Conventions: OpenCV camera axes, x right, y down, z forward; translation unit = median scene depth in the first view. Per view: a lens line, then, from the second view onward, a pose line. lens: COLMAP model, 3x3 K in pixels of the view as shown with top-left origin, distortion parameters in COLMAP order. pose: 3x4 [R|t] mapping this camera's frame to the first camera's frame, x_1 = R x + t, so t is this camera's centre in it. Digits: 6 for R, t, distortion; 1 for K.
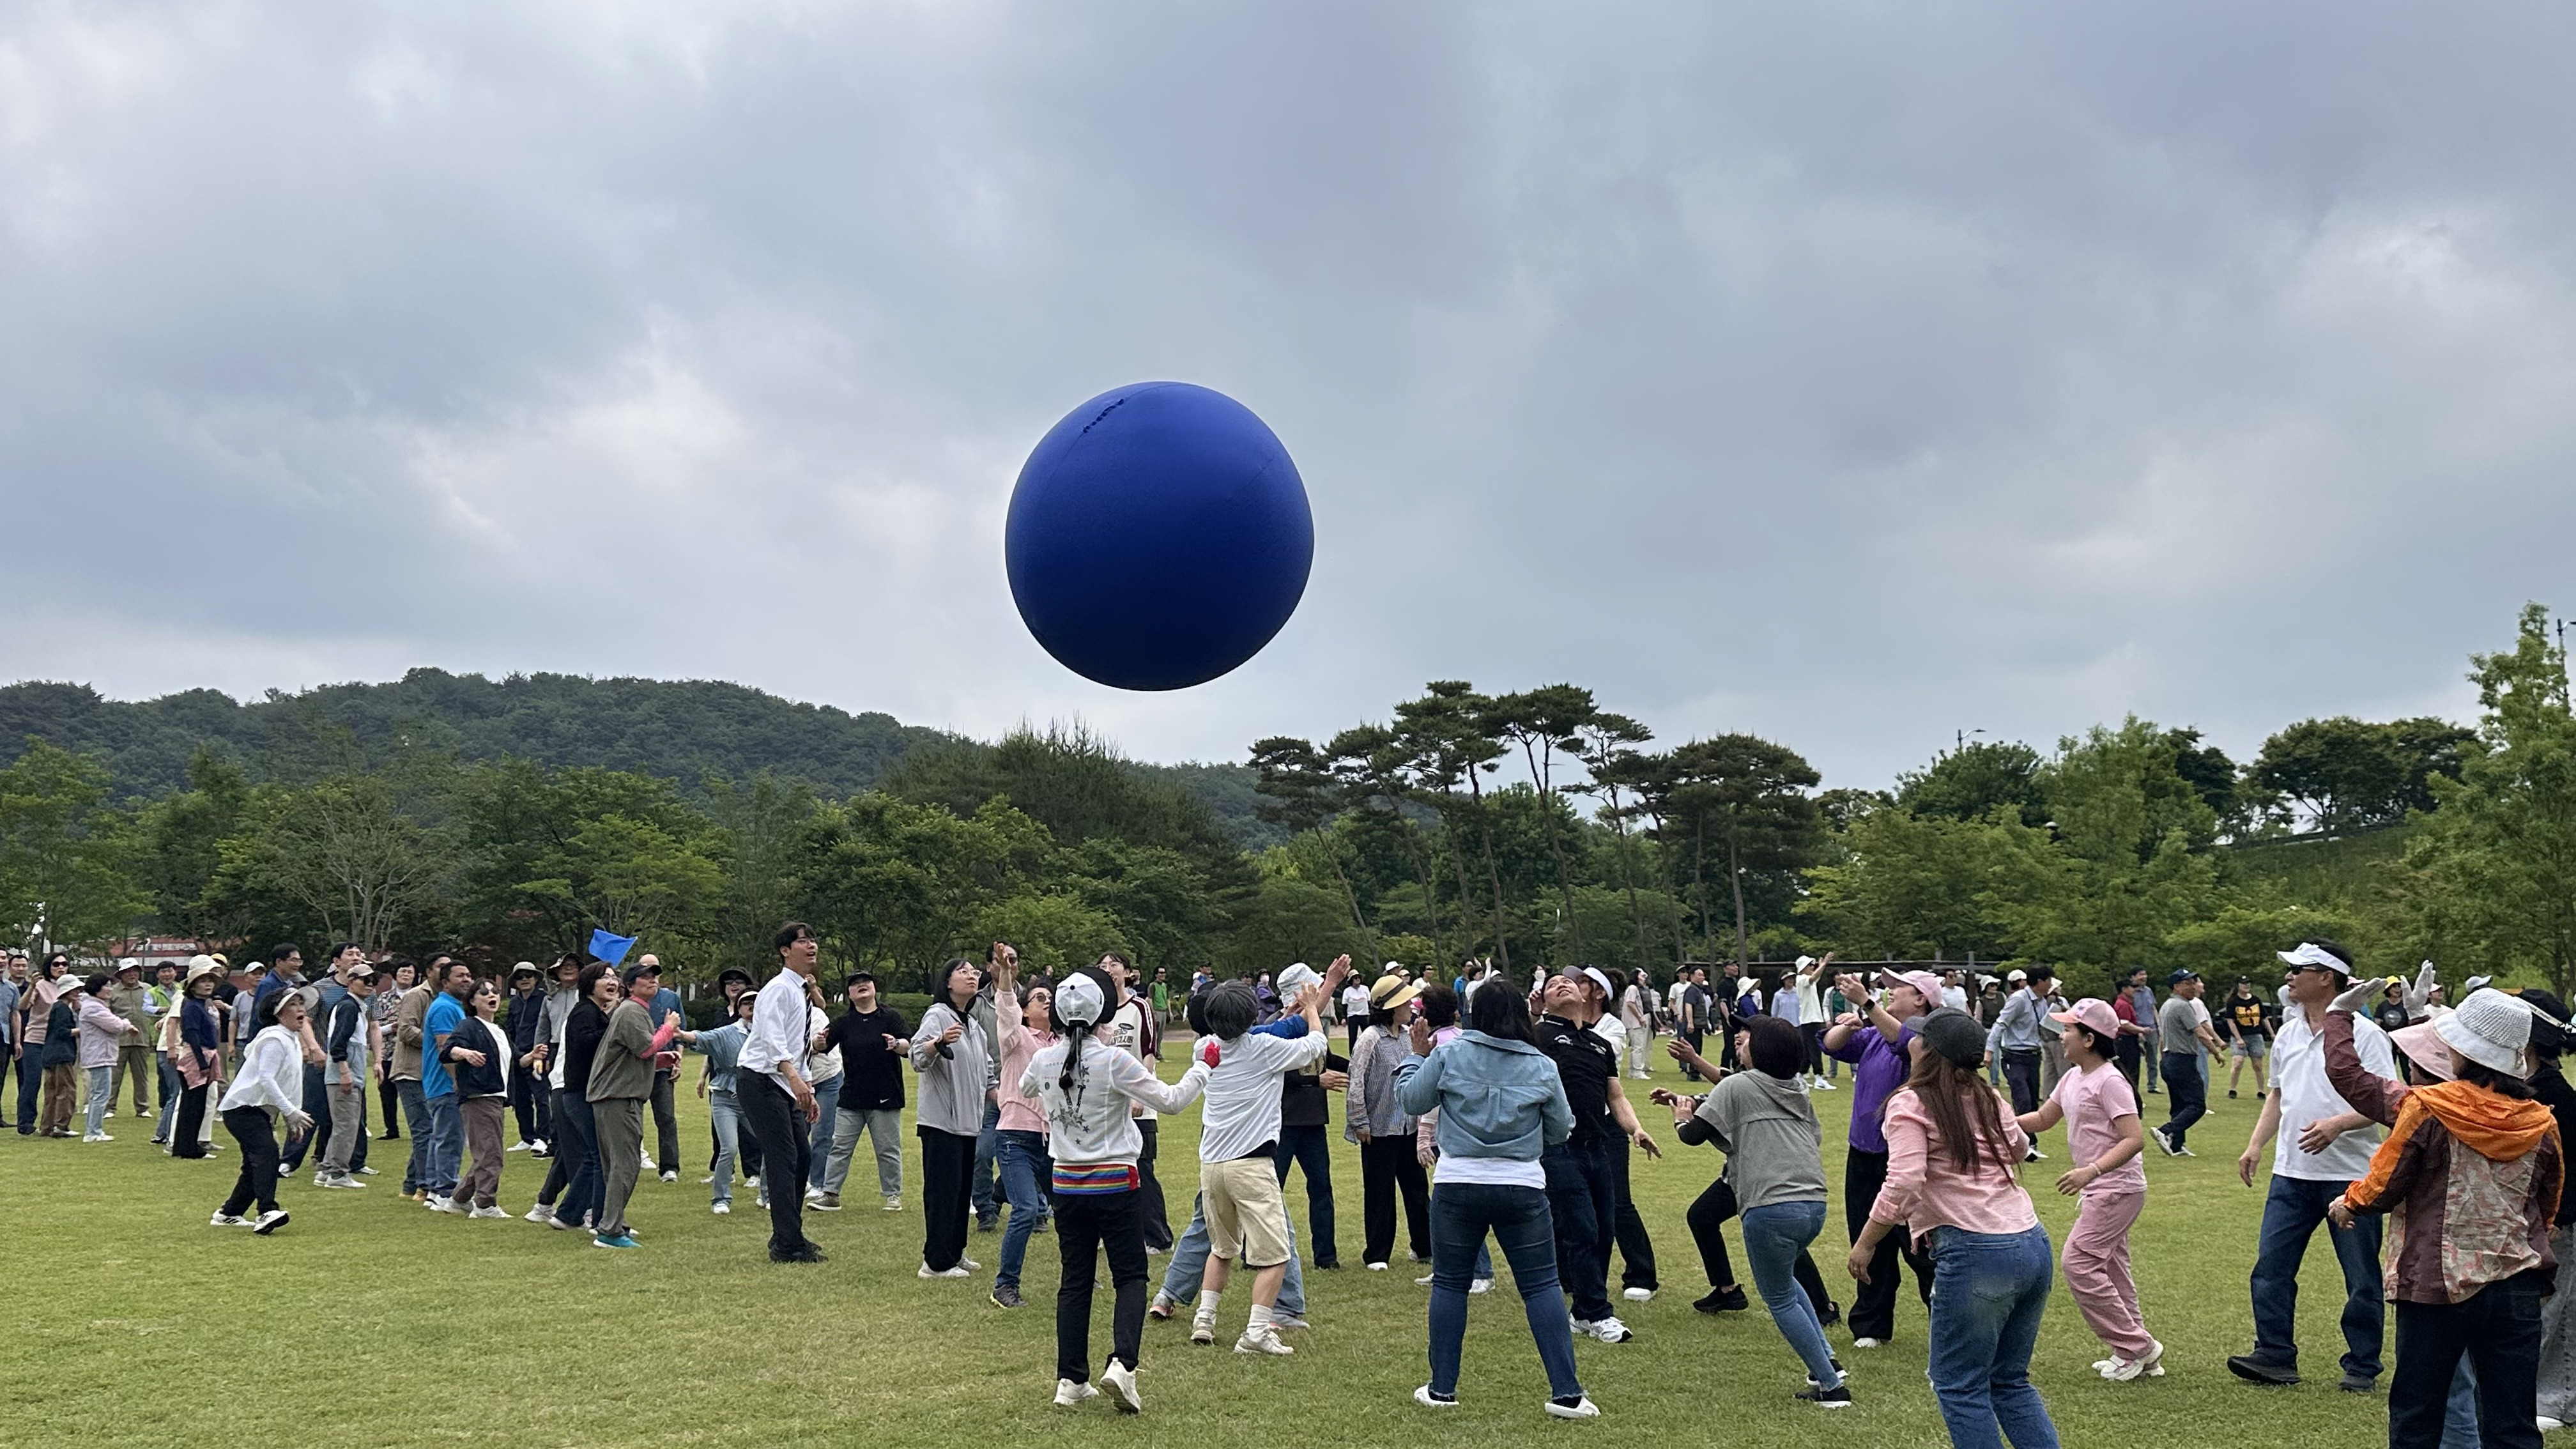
lens RADIAL K [[2311.0, 0, 1275.1], [0, 2311.0, 766.8], [0, 0, 1]] dist [0.221544, -0.591167]
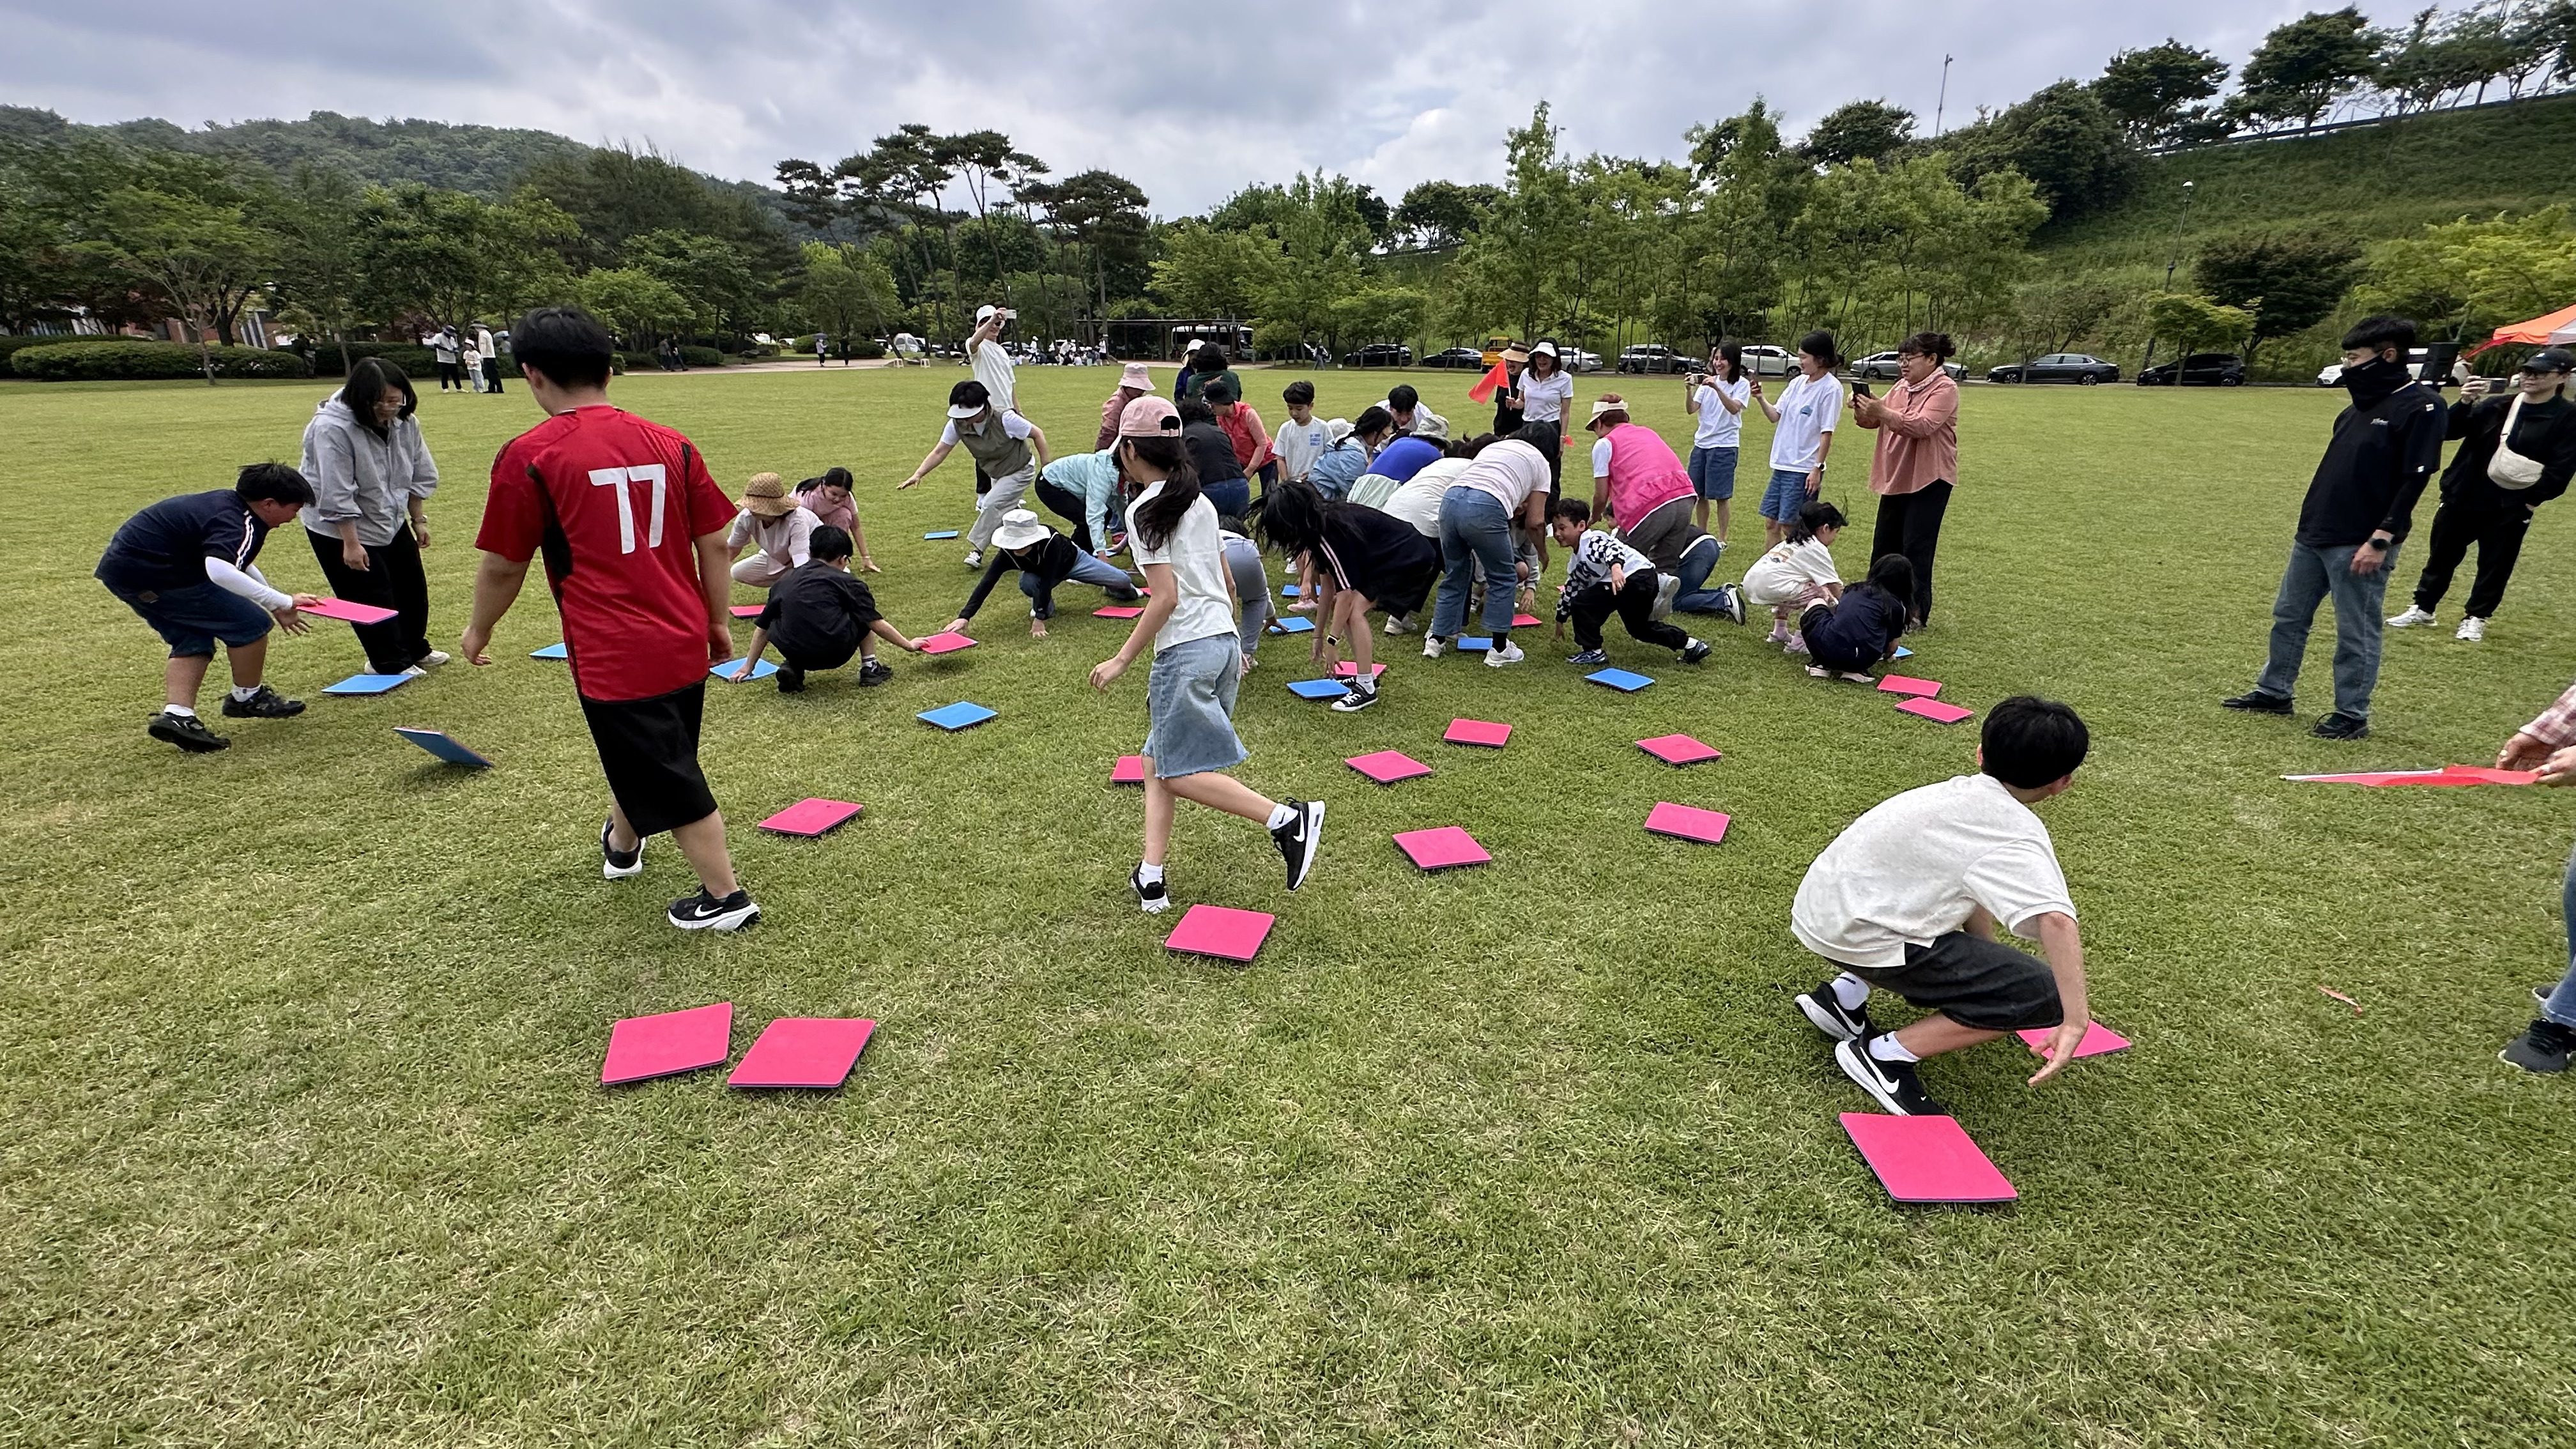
lens RADIAL K [[1119.0, 0, 1288.0], [0, 1119.0, 724.5], [0, 0, 1]] dist [-0.002399, 0.000846]
pose [[0.958429, -0.090392, 0.270634, 0.061348], [-0.030928, 0.909994, 0.413465, 0.008566], [-0.283649, -0.404647, 0.869370, 0.103880]]
